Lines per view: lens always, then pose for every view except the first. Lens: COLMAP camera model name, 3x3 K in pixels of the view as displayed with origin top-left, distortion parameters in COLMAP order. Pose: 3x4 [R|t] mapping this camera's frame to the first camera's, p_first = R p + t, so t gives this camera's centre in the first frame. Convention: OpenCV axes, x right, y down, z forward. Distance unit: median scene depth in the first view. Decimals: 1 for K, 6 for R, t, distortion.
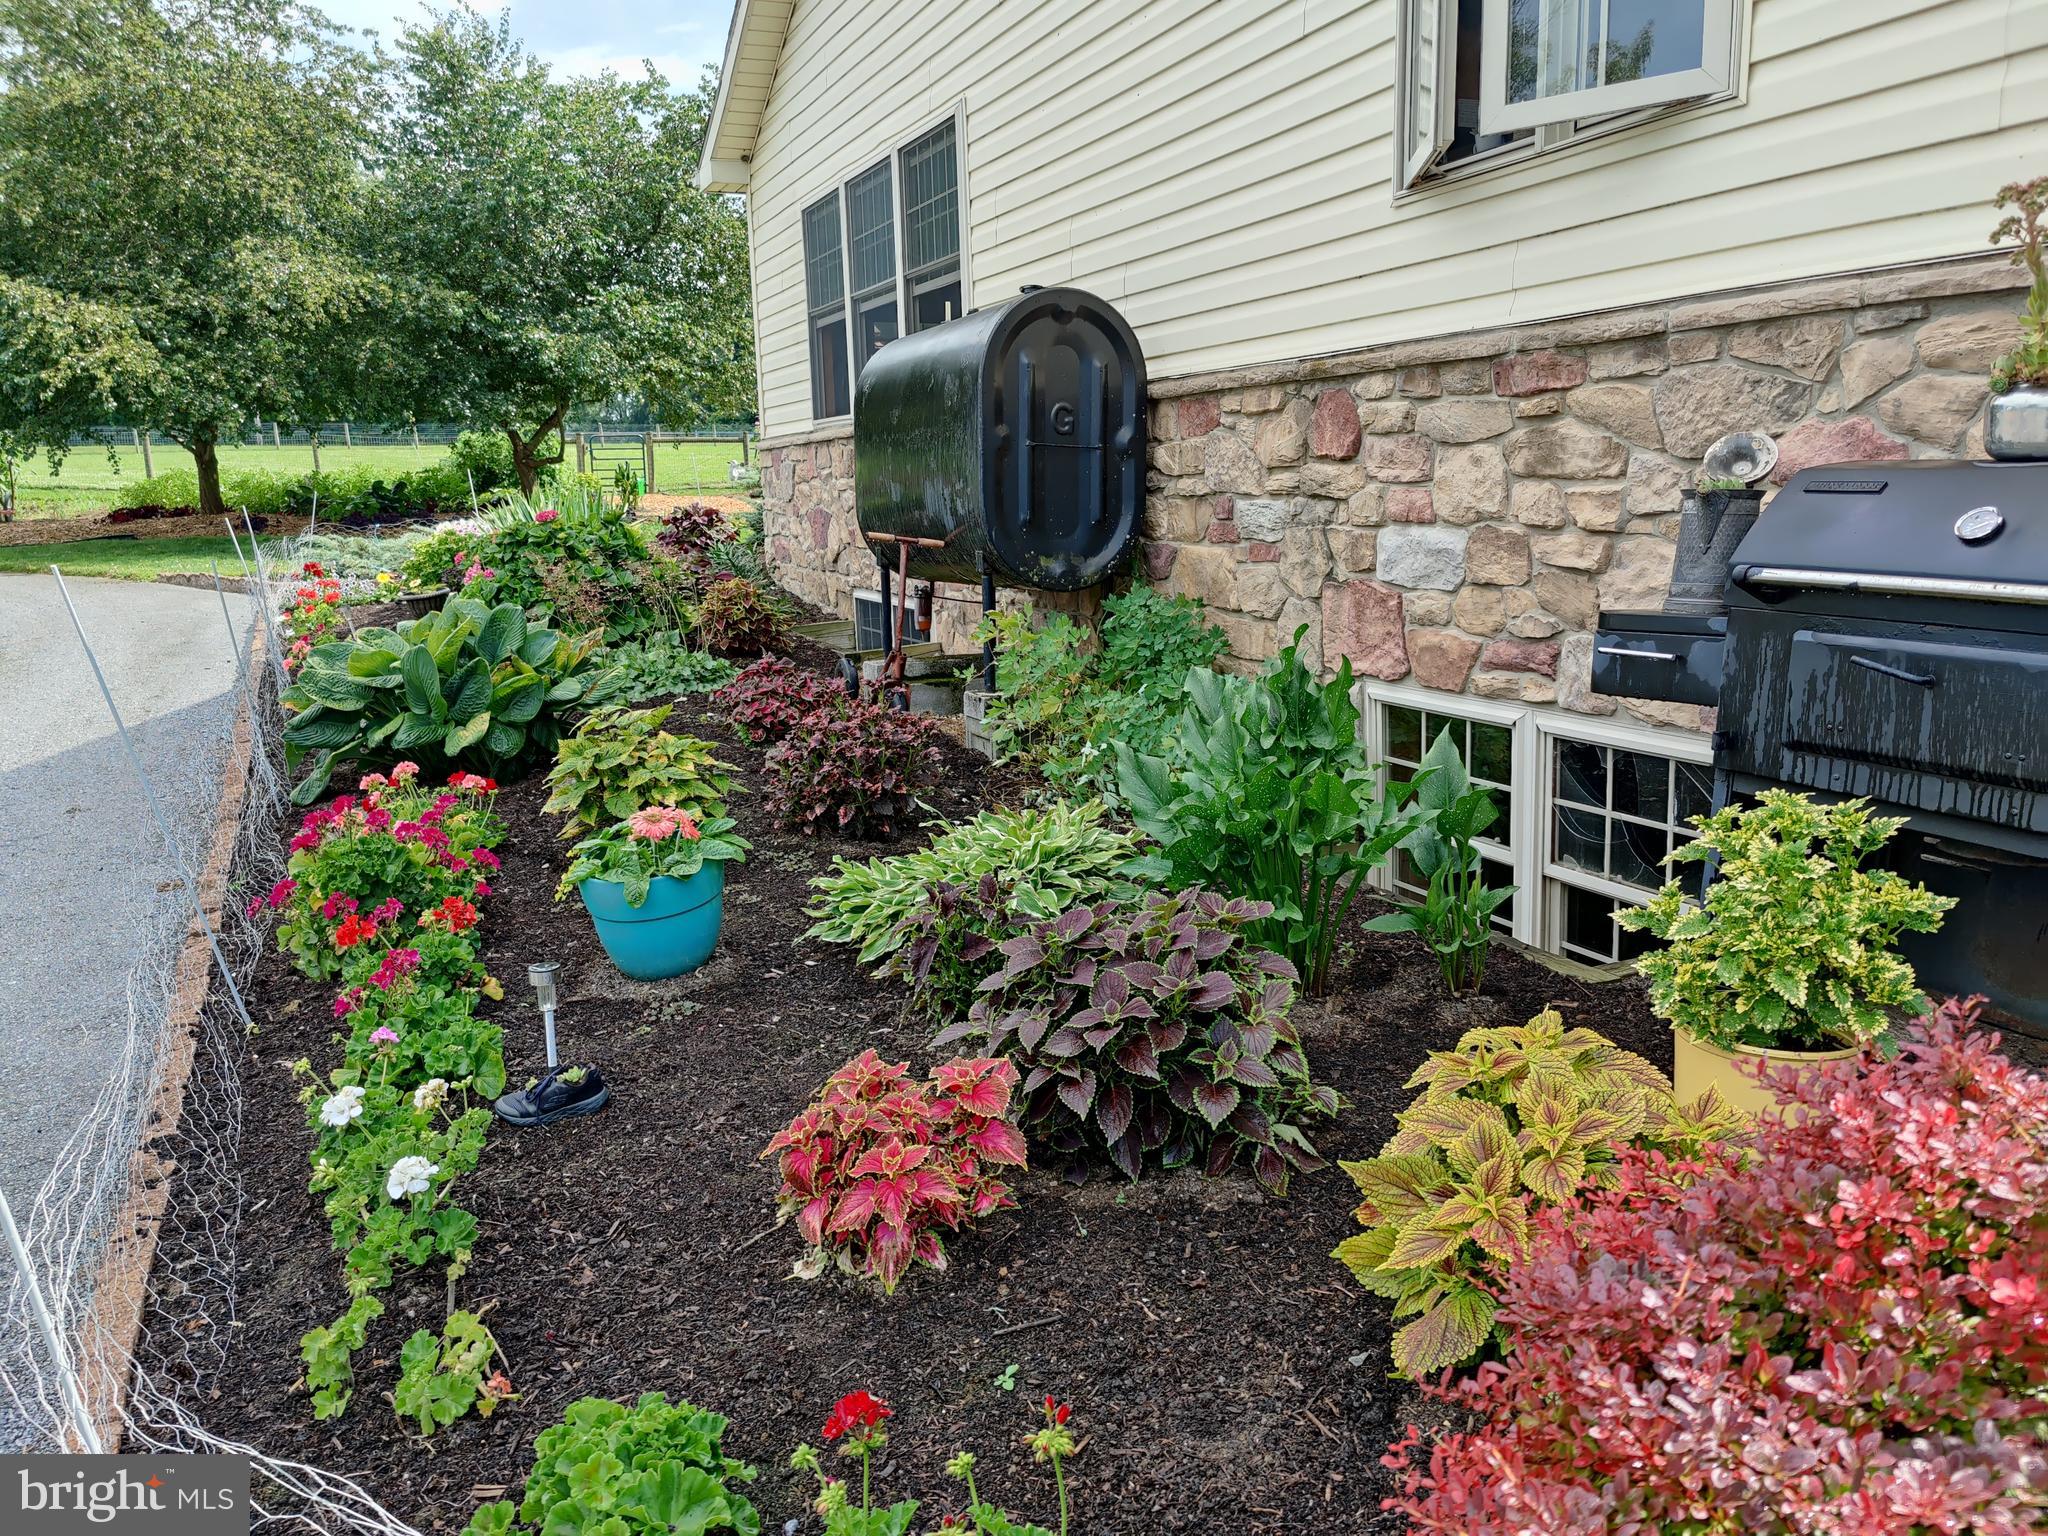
lens RADIAL K [[1509.1, 0, 1022.6], [0, 1509.1, 768.2], [0, 0, 1]] dist [0.059243, -0.042116]
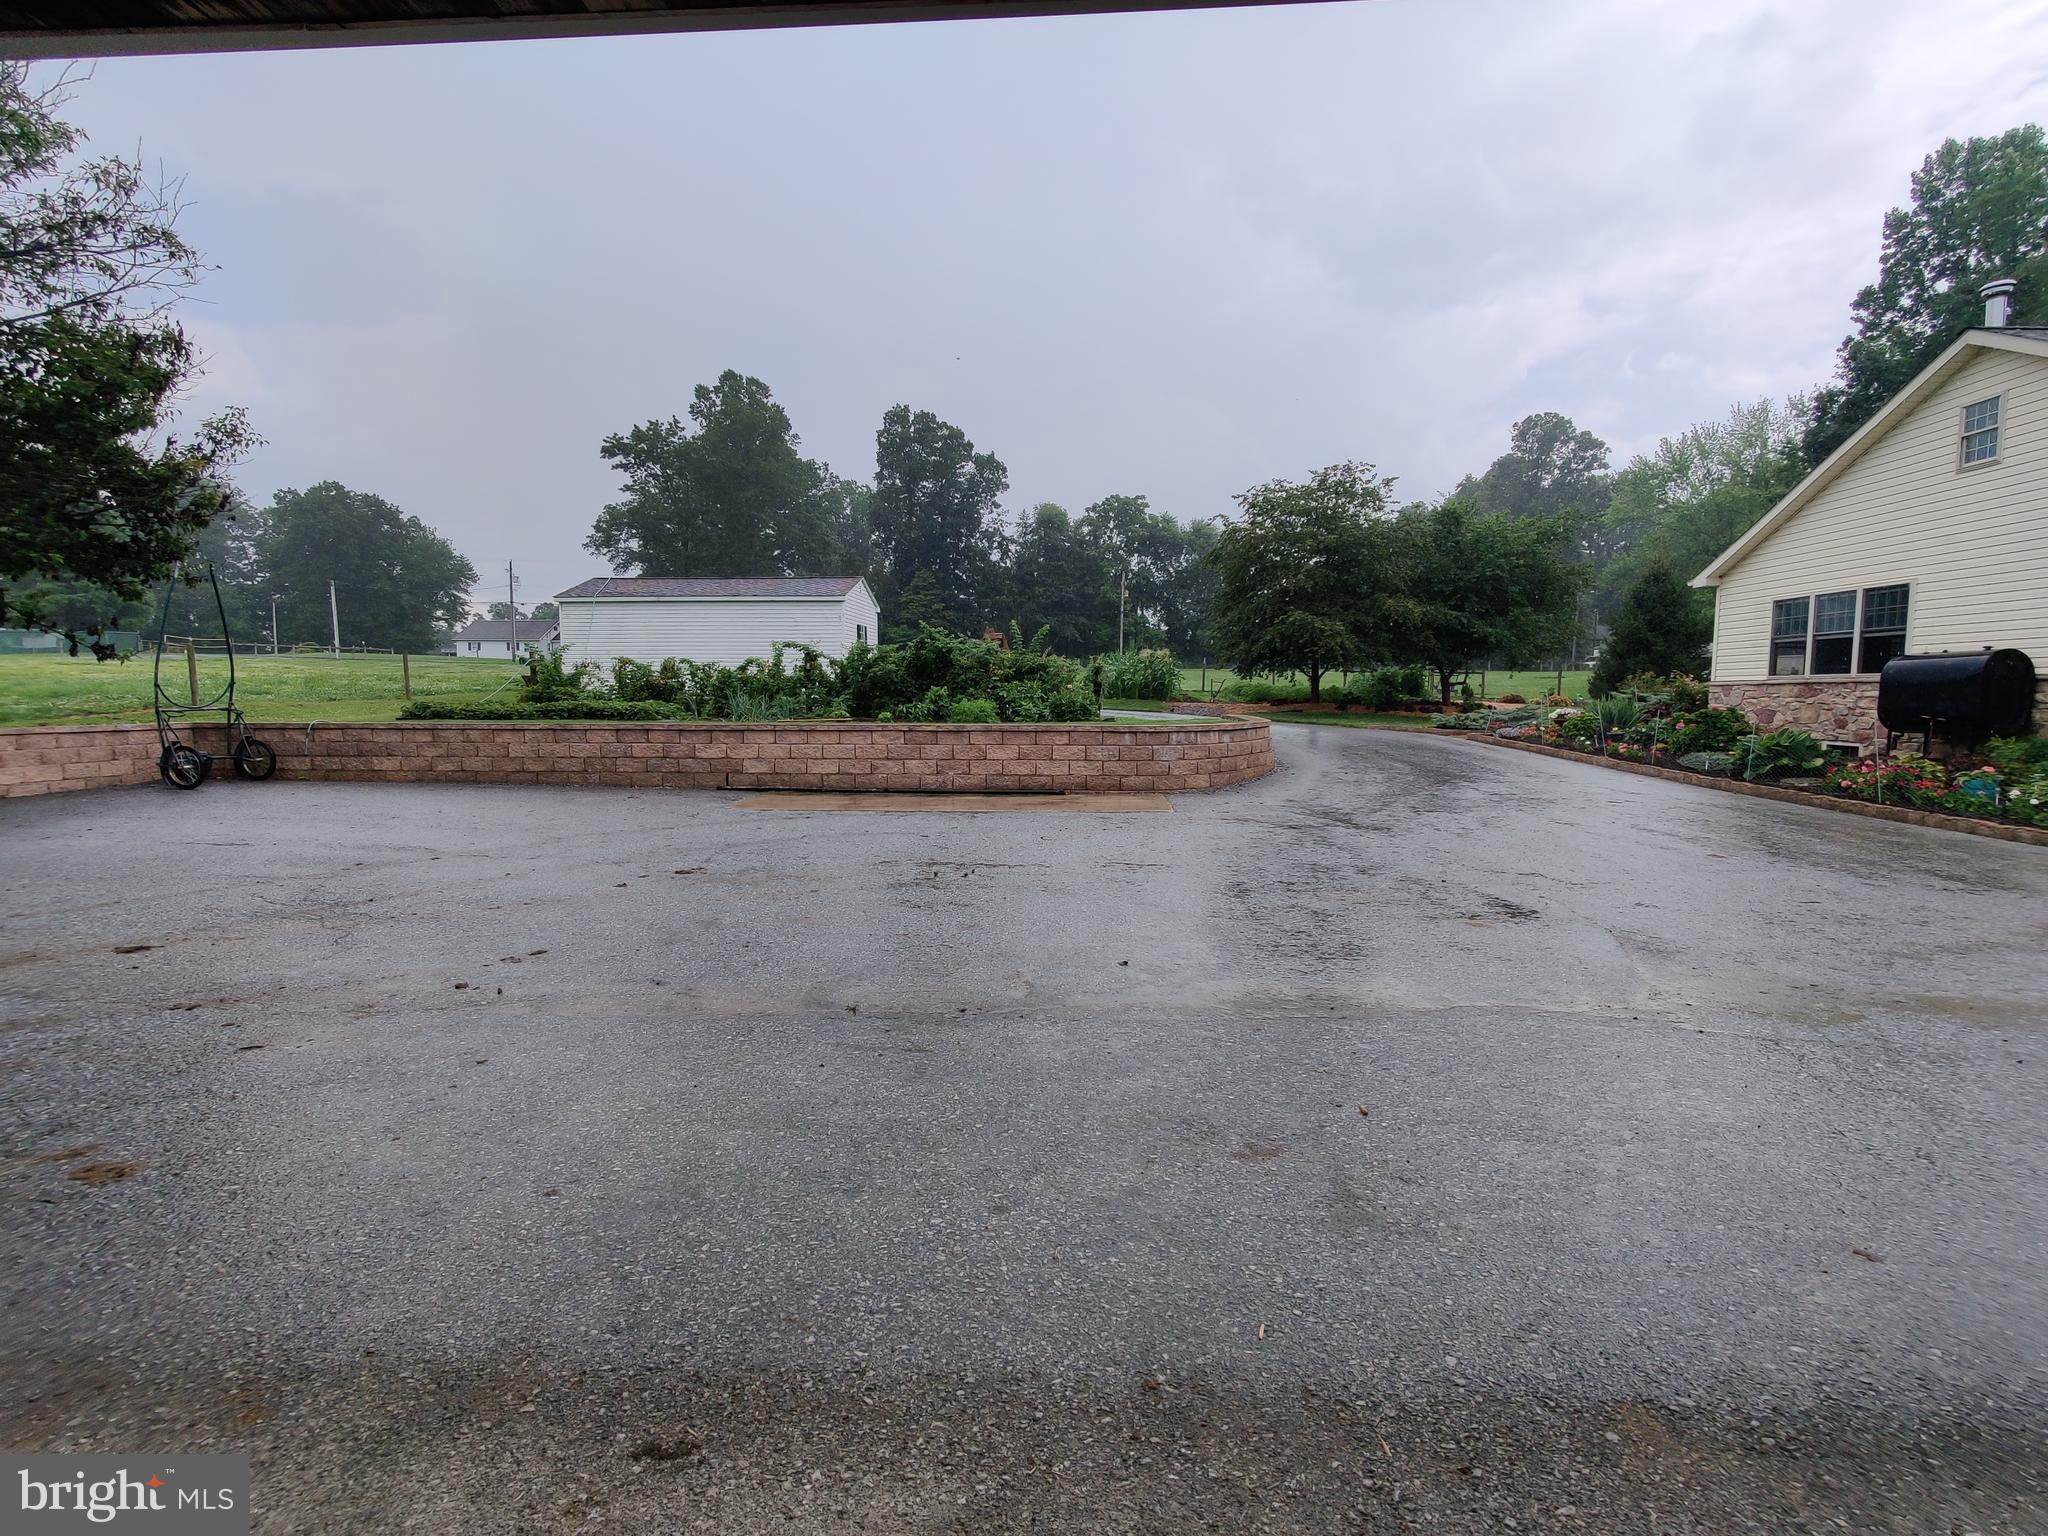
lens RADIAL K [[956.7, 0, 1033.0], [0, 956.7, 774.4], [0, 0, 1]] dist [0.001412, -0.002697]
pose [[0.900321, 0.067458, -0.429967, -1.230117], [-0.109124, 0.991346, -0.072966, 0.447451], [0.421324, 0.112613, 0.899891, -2.250272]]
